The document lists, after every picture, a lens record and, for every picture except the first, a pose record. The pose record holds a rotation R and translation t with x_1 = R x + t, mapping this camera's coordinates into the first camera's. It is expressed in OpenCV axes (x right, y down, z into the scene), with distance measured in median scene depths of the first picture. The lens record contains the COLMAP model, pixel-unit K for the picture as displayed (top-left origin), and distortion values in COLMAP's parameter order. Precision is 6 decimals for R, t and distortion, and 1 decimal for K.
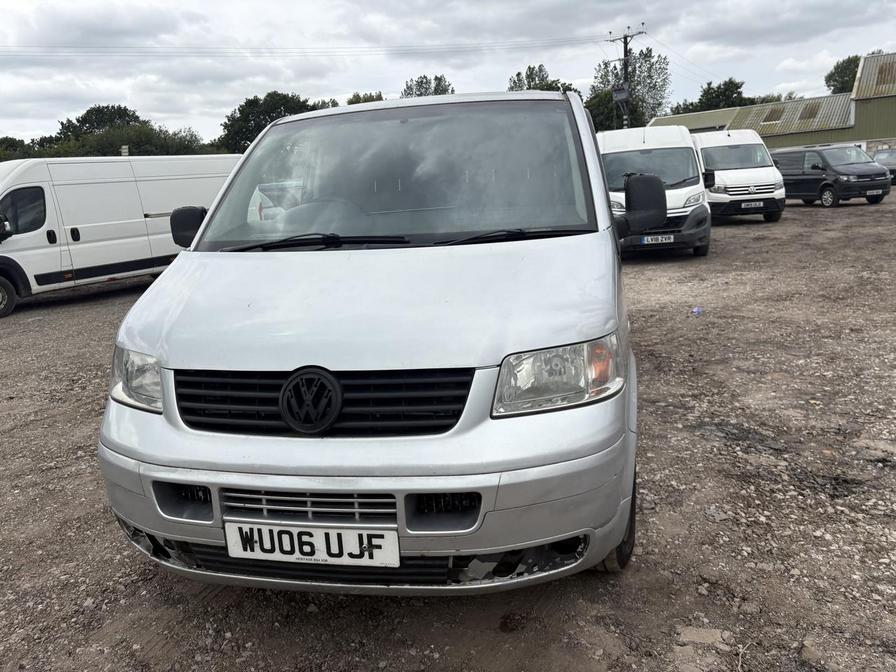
lens RADIAL K [[674.1, 0, 448.4], [0, 674.1, 352.2], [0, 0, 1]] dist [0.060043, -0.067966]
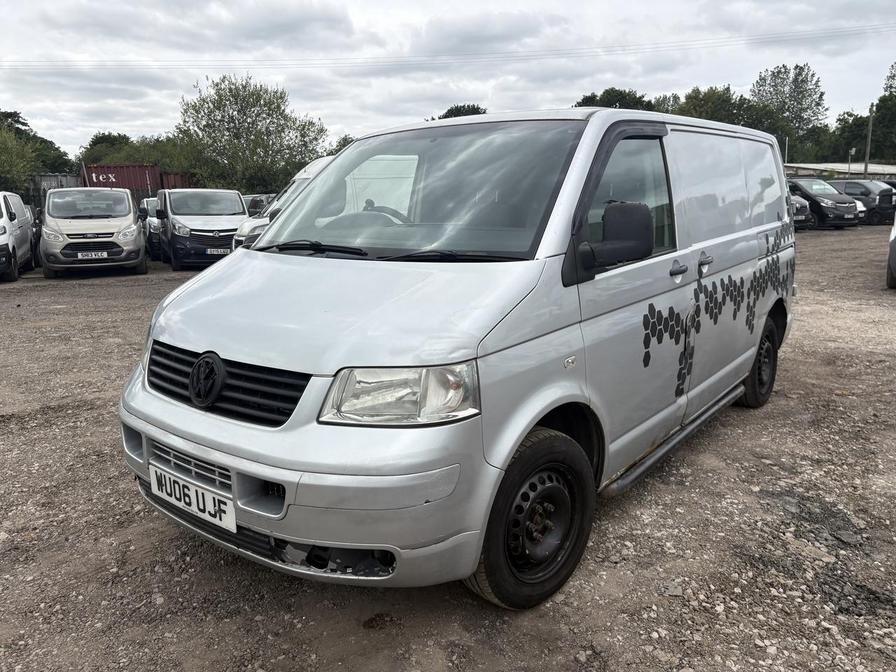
lens RADIAL K [[674.8, 0, 448.0], [0, 674.8, 336.0], [0, 0, 1]] dist [0.047357, -0.048132]
pose [[0.889884, 0.135445, -0.435615, 0.691010], [-0.141795, 0.989731, 0.018073, -0.088390], [0.433590, 0.045685, 0.899952, 0.089797]]
